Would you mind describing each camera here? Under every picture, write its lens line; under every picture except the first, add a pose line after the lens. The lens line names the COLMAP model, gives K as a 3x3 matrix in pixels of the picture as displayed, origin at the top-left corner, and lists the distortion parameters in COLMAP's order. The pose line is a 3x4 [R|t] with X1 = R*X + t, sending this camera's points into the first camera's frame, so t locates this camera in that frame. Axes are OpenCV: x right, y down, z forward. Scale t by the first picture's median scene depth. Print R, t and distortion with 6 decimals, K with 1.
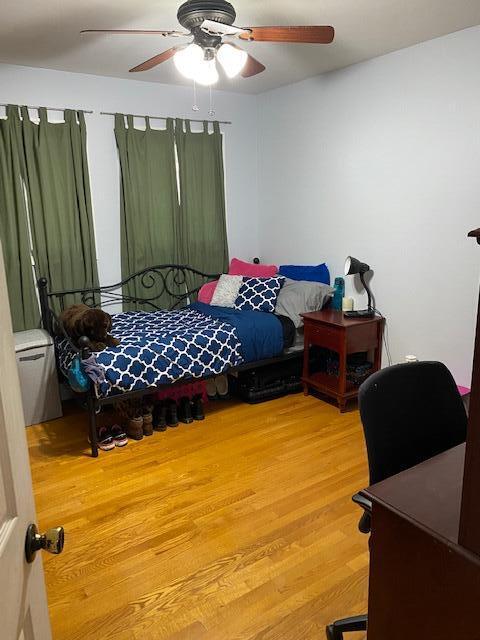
lens RADIAL K [[486.3, 0, 237.9], [0, 486.3, 322.1], [0, 0, 1]] dist [0.012834, -0.008195]
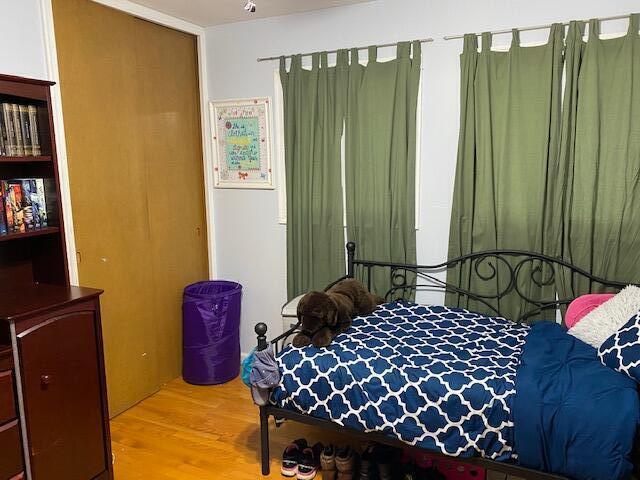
lens RADIAL K [[486.3, 0, 319.8], [0, 486.3, 235.4], [0, 0, 1]] dist [0.012834, -0.008195]
pose [[0.508755, 0.147186, -0.848236, 0.281850], [-0.204523, 0.977733, 0.046987, -0.121922], [0.836265, 0.149579, 0.527530, 0.461956]]
